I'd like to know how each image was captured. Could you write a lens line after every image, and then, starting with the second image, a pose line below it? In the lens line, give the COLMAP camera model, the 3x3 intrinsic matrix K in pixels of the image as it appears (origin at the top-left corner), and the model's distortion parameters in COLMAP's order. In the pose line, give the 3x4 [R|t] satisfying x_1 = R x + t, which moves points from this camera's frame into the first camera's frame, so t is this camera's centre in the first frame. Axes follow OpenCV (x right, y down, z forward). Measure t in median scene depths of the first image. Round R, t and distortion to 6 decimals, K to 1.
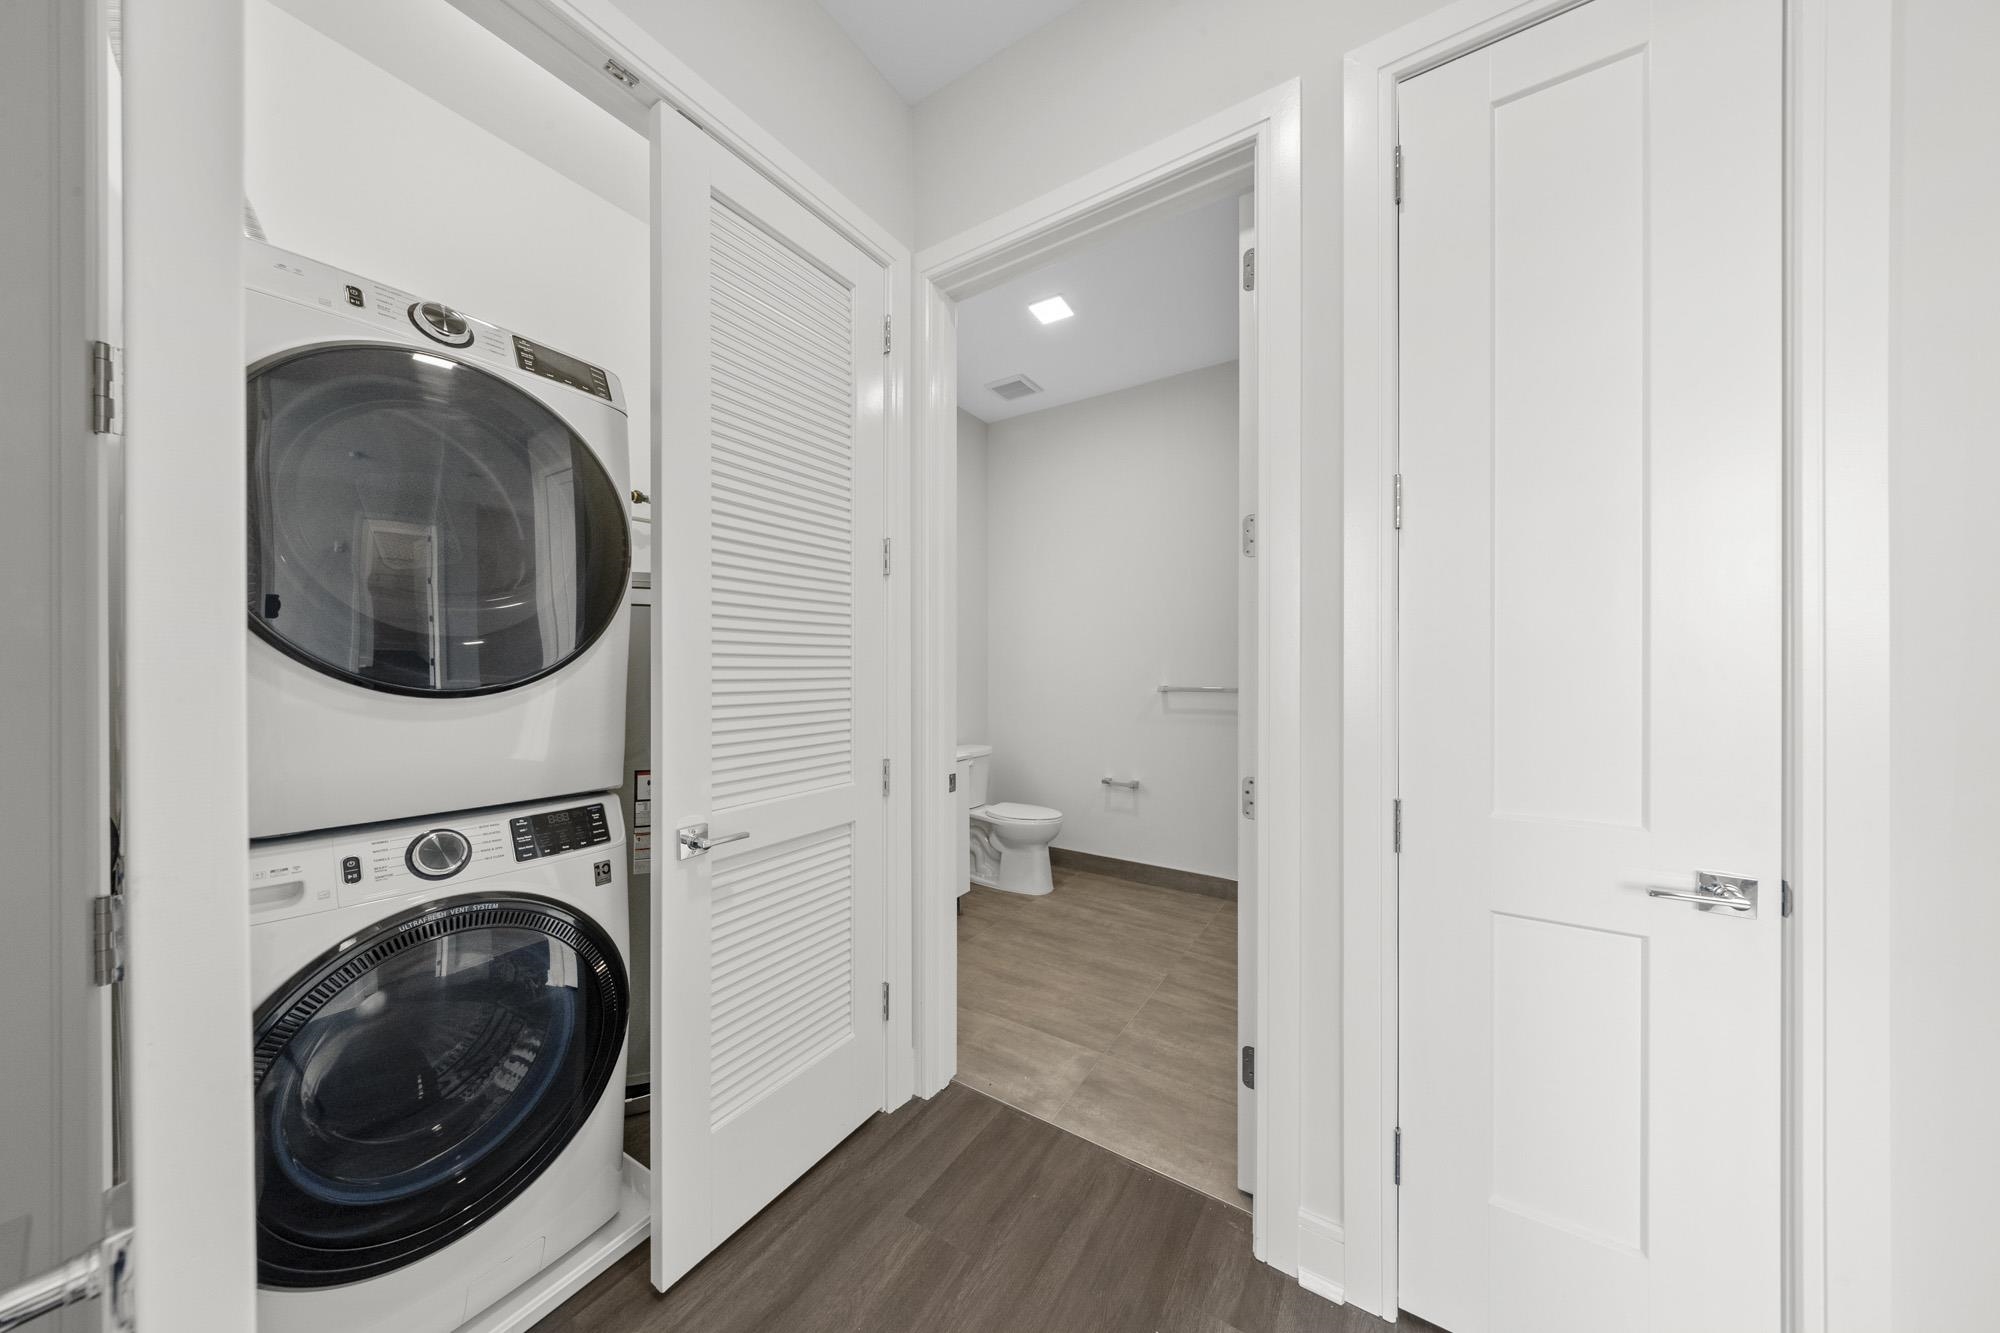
lens RADIAL K [[633.9, 0, 999.5], [0, 633.9, 671.1], [0, 0, 1]] dist [0.001315, -0.000389]
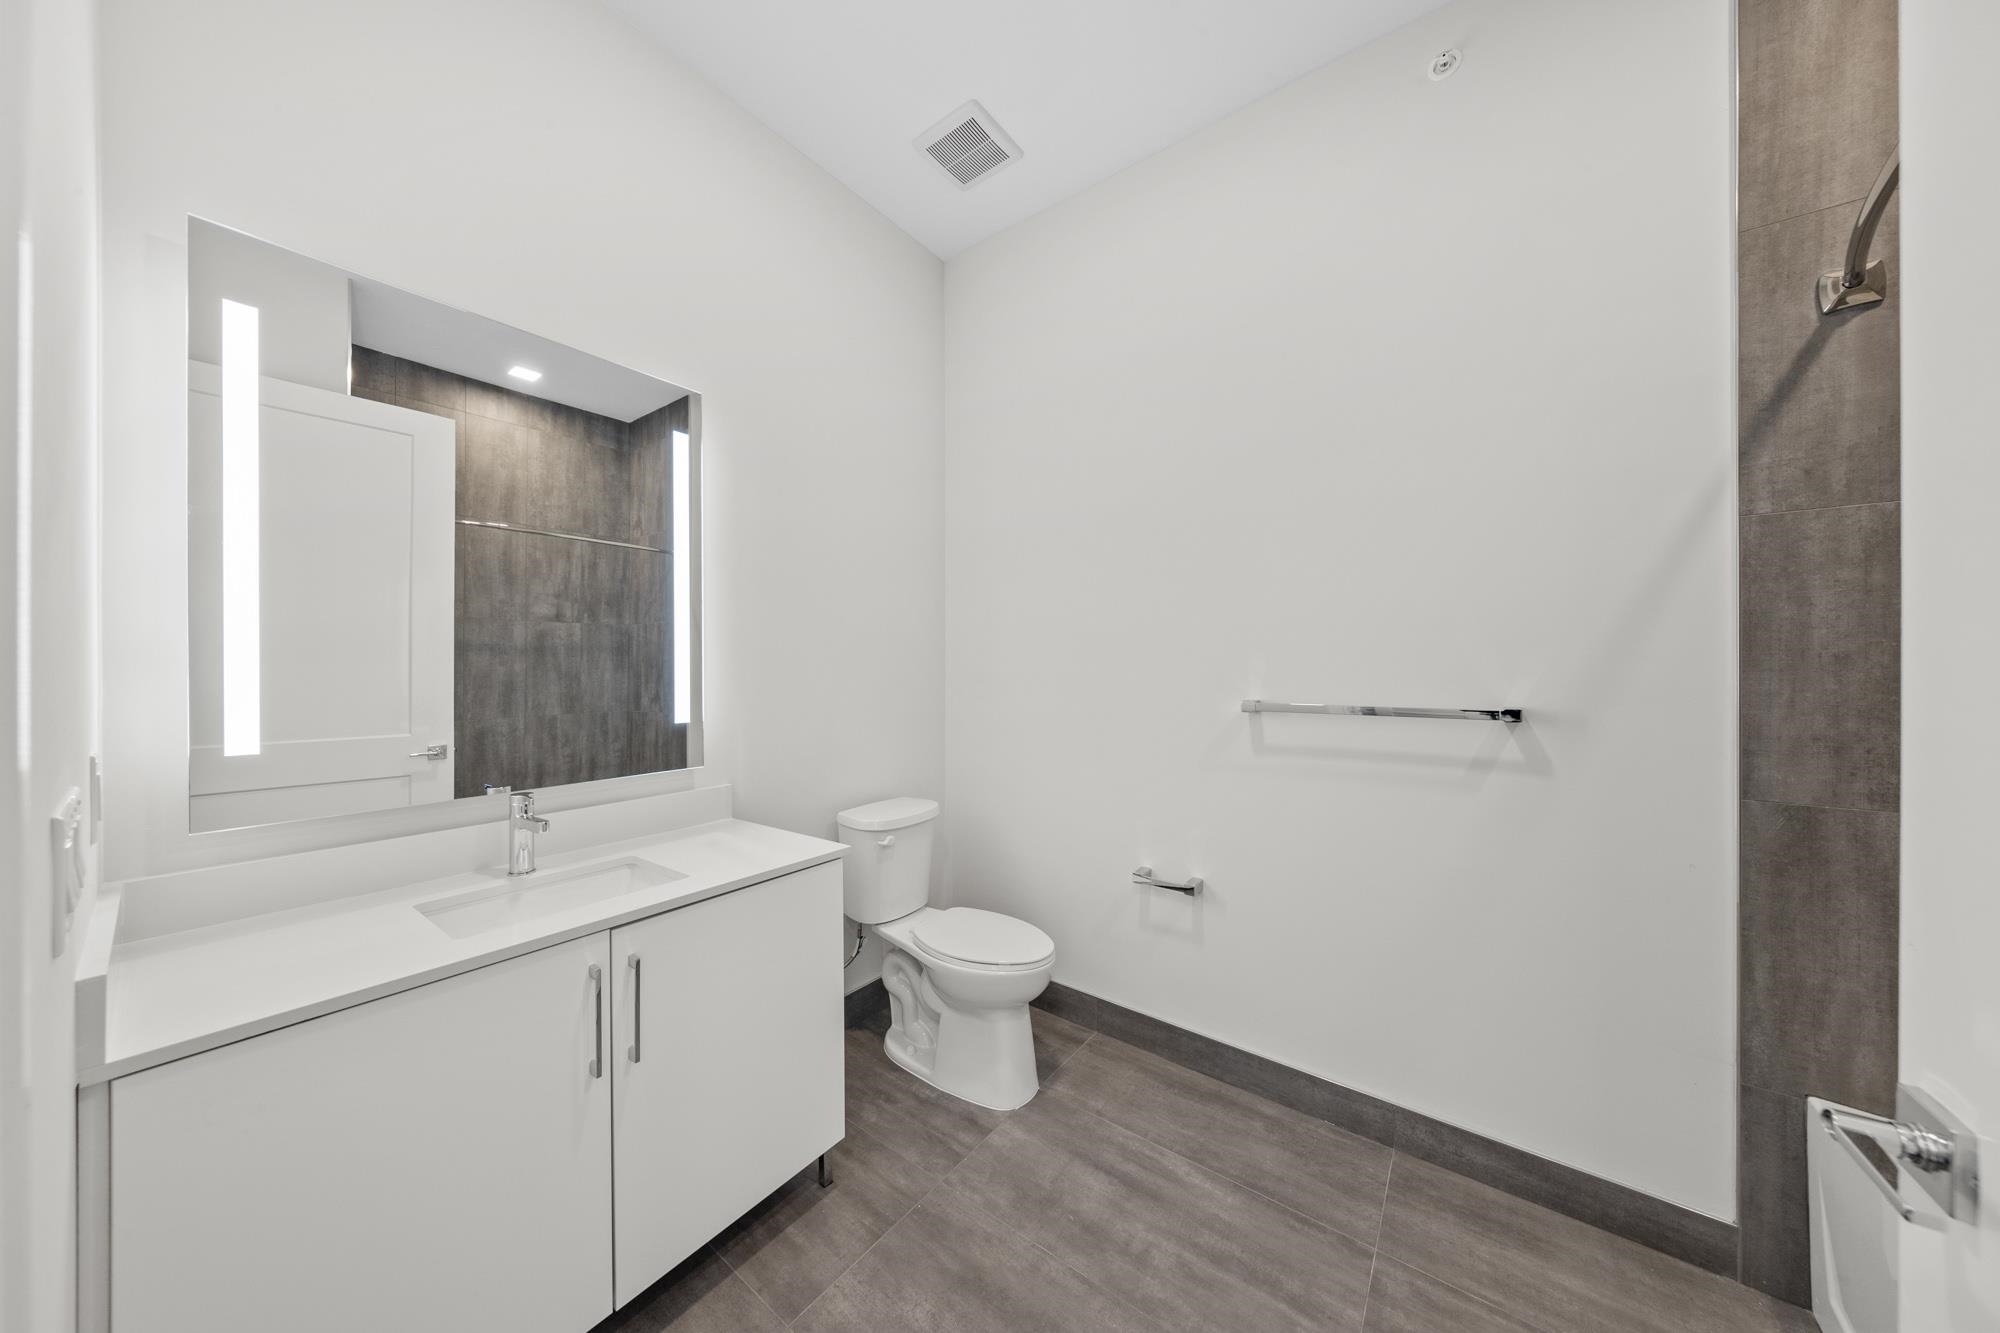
lens RADIAL K [[633.9, 0, 999.1], [0, 633.9, 673.6], [0, 0, 1]] dist [0.001315, -0.000389]
pose [[0.997825, 0.001269, -0.065899, 0.087165], [-0.001408, 0.999997, -0.002059, 0.003116], [0.065897, 0.002148, 0.997824, 0.476317]]
